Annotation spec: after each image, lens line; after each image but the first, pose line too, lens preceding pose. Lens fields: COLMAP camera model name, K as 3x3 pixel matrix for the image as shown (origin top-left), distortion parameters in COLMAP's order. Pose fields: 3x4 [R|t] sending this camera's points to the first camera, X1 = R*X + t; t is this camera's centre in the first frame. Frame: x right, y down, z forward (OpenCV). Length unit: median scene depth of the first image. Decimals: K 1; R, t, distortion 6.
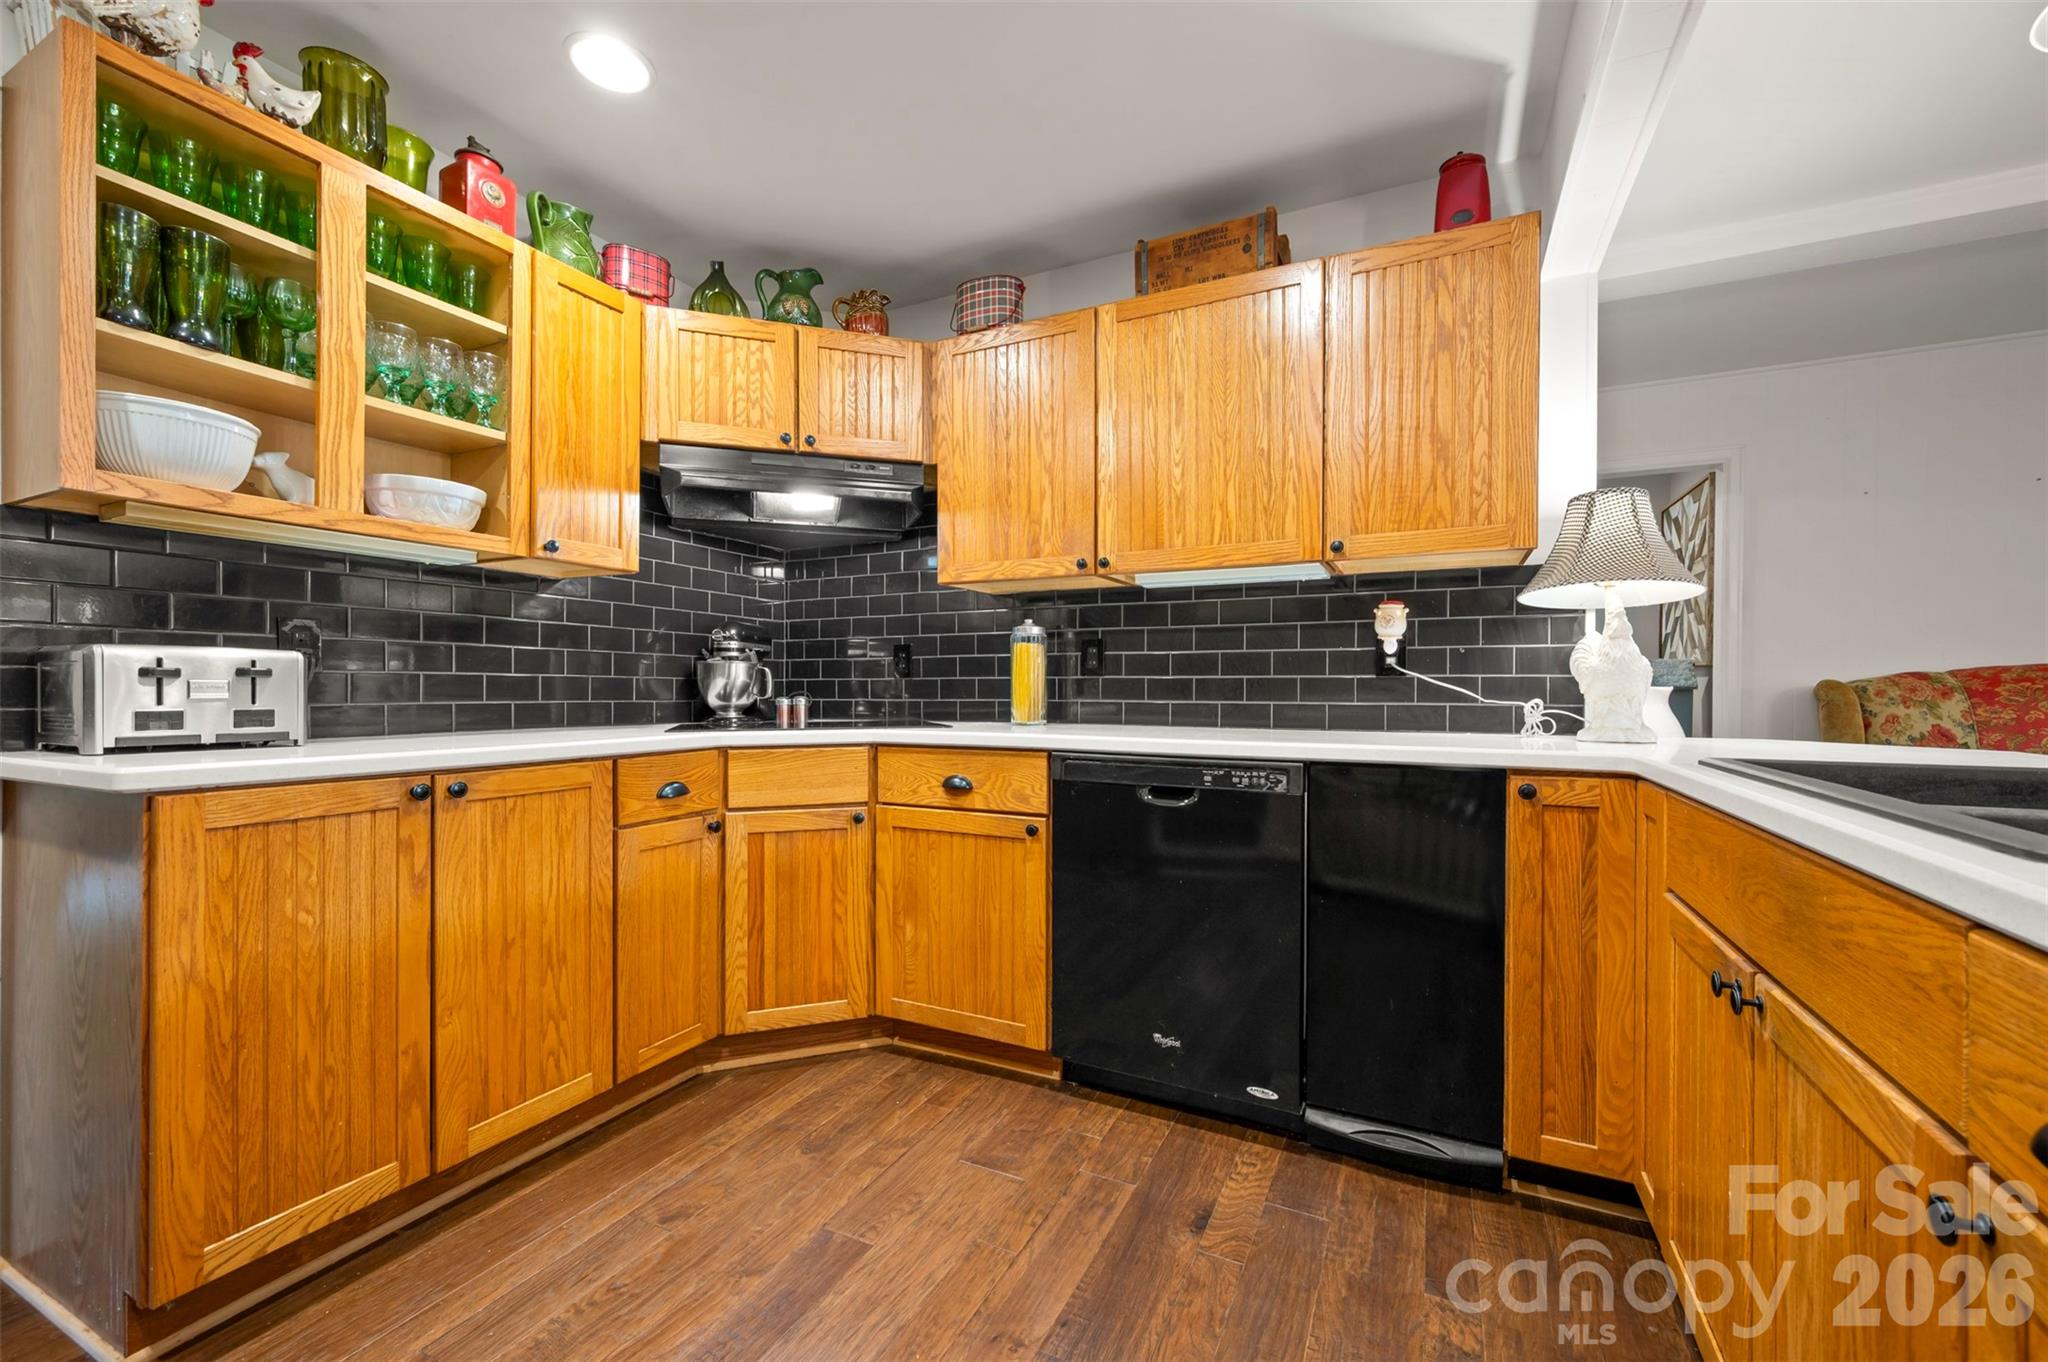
lens RADIAL K [[813.6, 0, 1016.3], [0, 813.6, 696.7], [0, 0, 1]] dist [-0.001375, 0.000068]
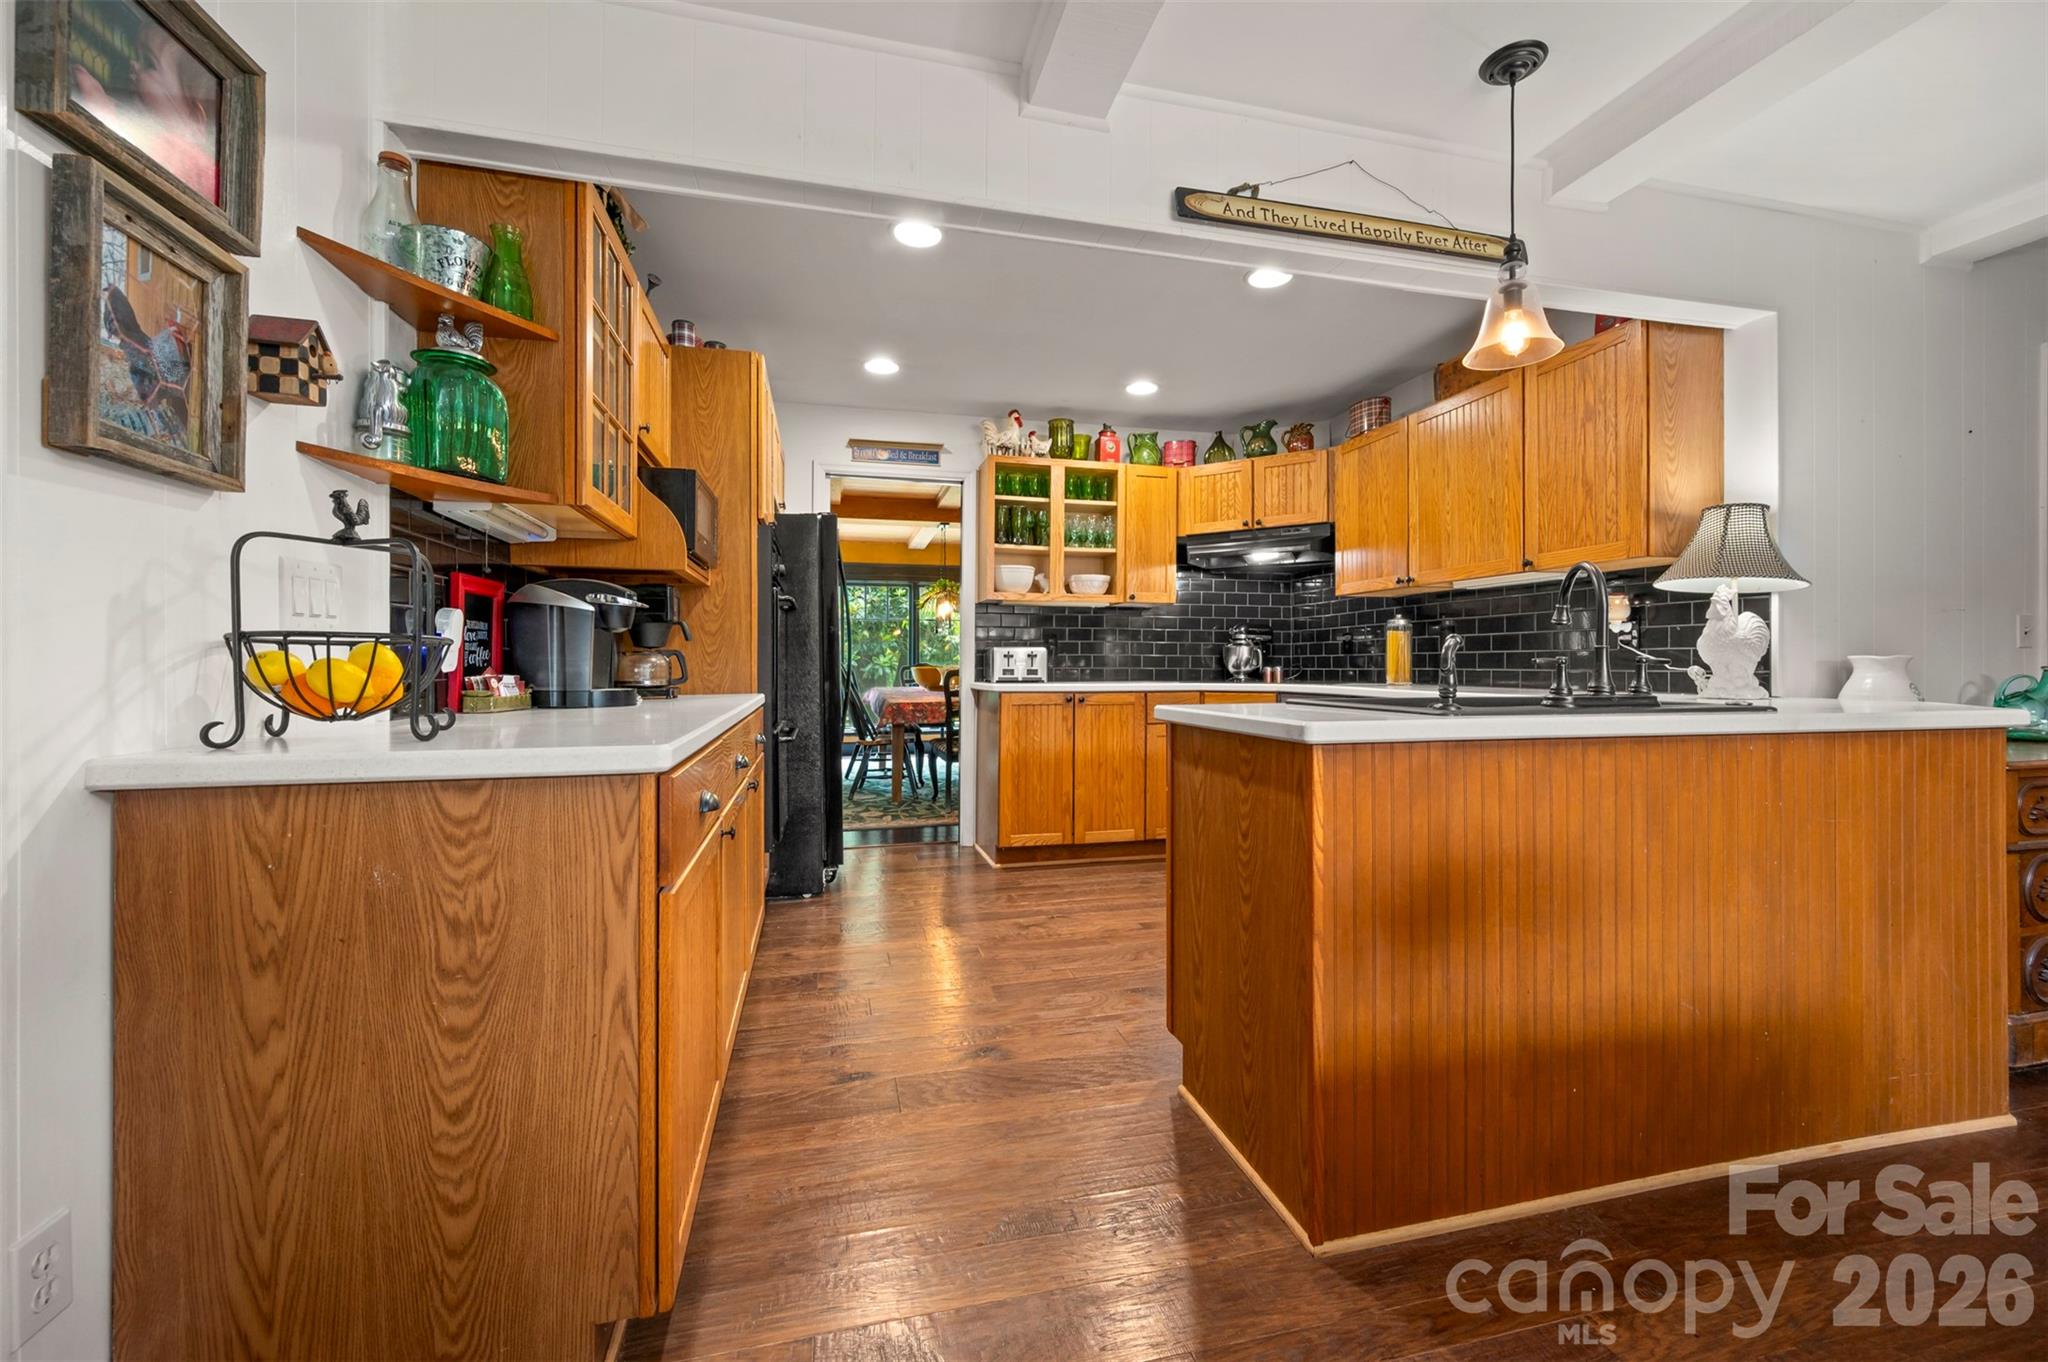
lens RADIAL K [[813.6, 0, 1028.0], [0, 813.6, 663.6], [0, 0, 1]] dist [-0.001375, 0.000068]
pose [[0.642787, -0.002067, -0.766043, 0.872399], [-0.006638, 0.999944, -0.008268, 0.015101], [0.766017, 0.010399, 0.642737, -0.590467]]
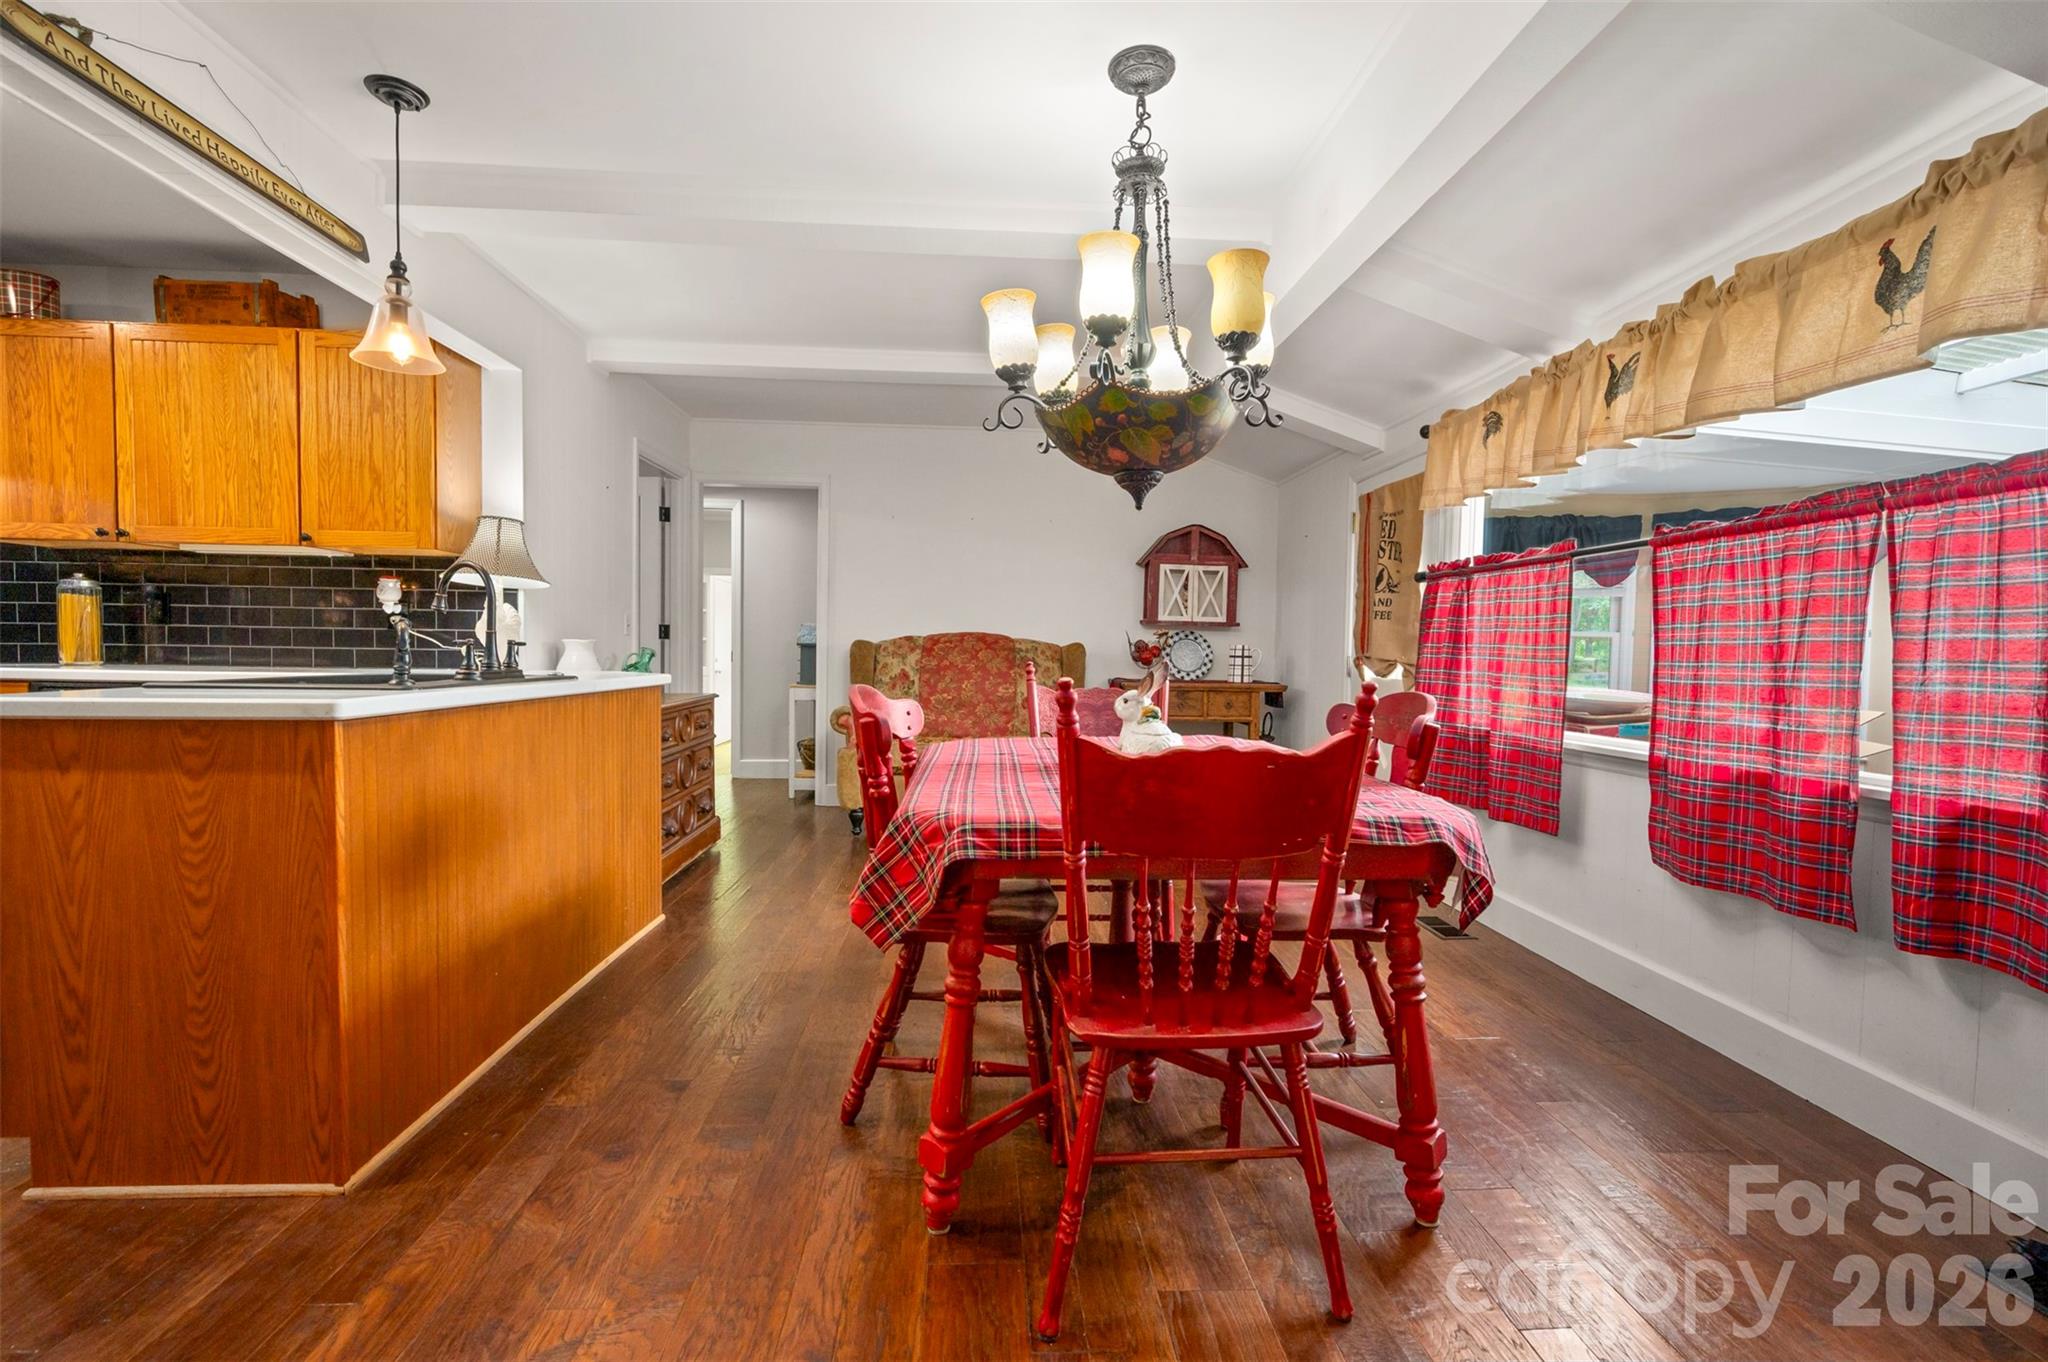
lens RADIAL K [[914.6, 0, 1022.0], [0, 914.6, 683.1], [0, 0, 1]] dist [0.001599, 0.000690]
pose [[0.870084, -0.005659, 0.492872, 0.644075], [-0.009352, 0.999565, 0.027986, 0.014088], [-0.492815, -0.028960, 0.869652, -0.952410]]
